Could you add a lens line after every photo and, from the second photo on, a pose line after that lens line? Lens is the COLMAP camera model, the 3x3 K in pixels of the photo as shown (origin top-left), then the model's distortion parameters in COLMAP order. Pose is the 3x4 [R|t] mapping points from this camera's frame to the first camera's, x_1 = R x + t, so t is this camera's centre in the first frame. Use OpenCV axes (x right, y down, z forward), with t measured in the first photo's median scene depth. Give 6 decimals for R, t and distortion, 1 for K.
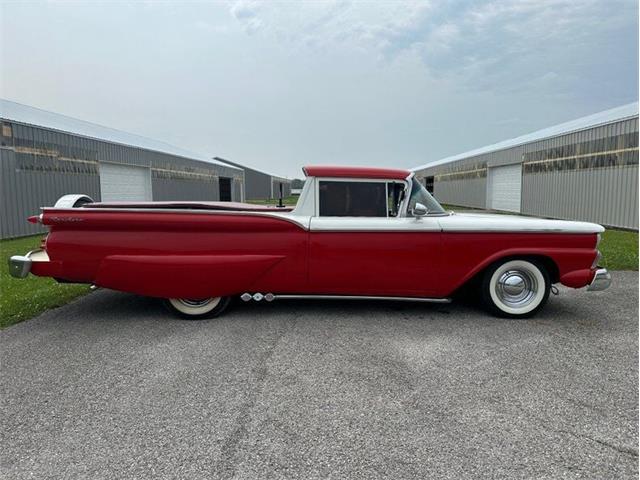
lens RADIAL K [[448.6, 0, 325.7], [0, 448.6, 238.8], [0, 0, 1]] dist [0.044885, -0.055896]
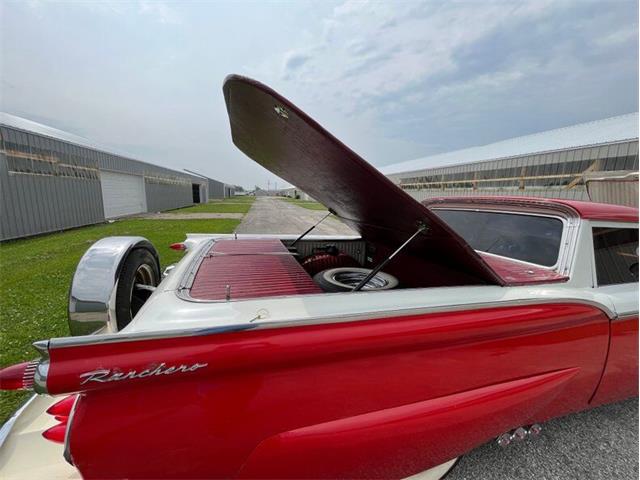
lens RADIAL K [[257.2, 0, 319.6], [0, 257.2, 238.8], [0, 0, 1]] dist [-0.003333, -0.000317]
pose [[0.966235, -0.011821, 0.257392, -0.118886], [-0.004985, 0.997902, 0.064543, -0.034425], [-0.257615, -0.063647, 0.964149, 0.191465]]
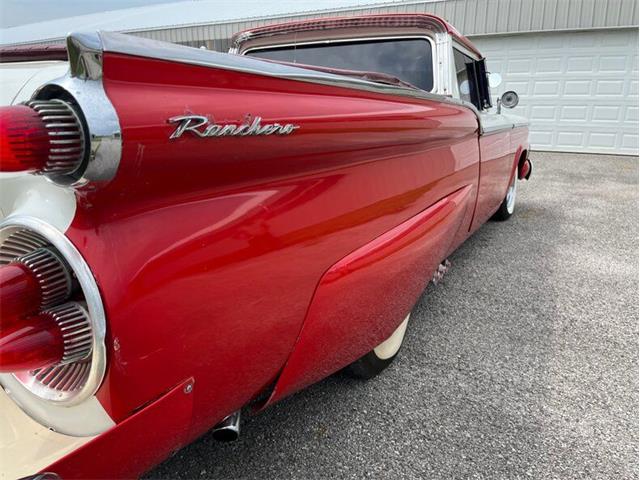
lens RADIAL K [[485.8, 0, 329.3], [0, 485.8, 236.7], [0, 0, 1]] dist [0.001738, -0.011068]
pose [[0.479835, -0.220288, 0.849254, -0.170287], [0.081368, 0.974968, 0.206924, -0.009055], [-0.873578, -0.030187, 0.485748, 0.209543]]
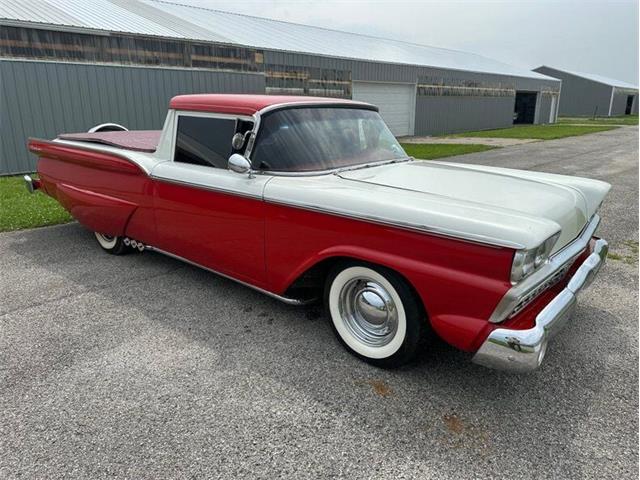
lens RADIAL K [[448.6, 0, 318.0], [0, 448.6, 237.1], [0, 0, 1]] dist [0.044885, -0.055896]
pose [[0.744631, 0.186192, -0.640981, 0.185750], [-0.069544, 0.976721, 0.202928, -0.024984], [0.663843, -0.106531, 0.740245, 0.139810]]
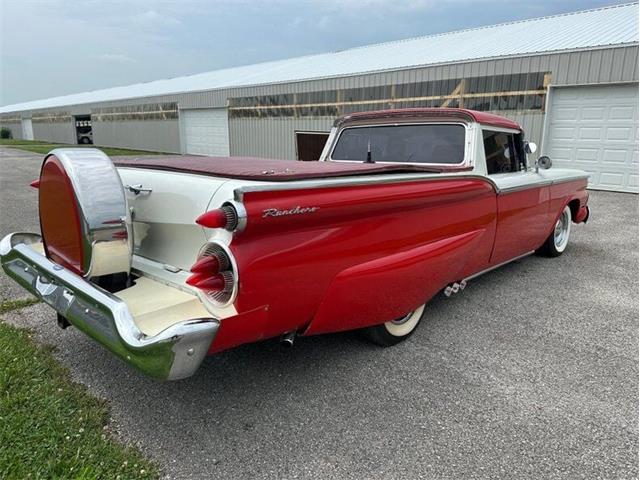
lens RADIAL K [[448.6, 0, 326.2], [0, 448.6, 238.5], [0, 0, 1]] dist [0.044885, -0.055896]
pose [[0.696119, -0.145861, 0.702953, -0.204344], [0.058175, 0.987384, 0.147271, -0.018798], [-0.715565, -0.061624, 0.695822, 0.158371]]
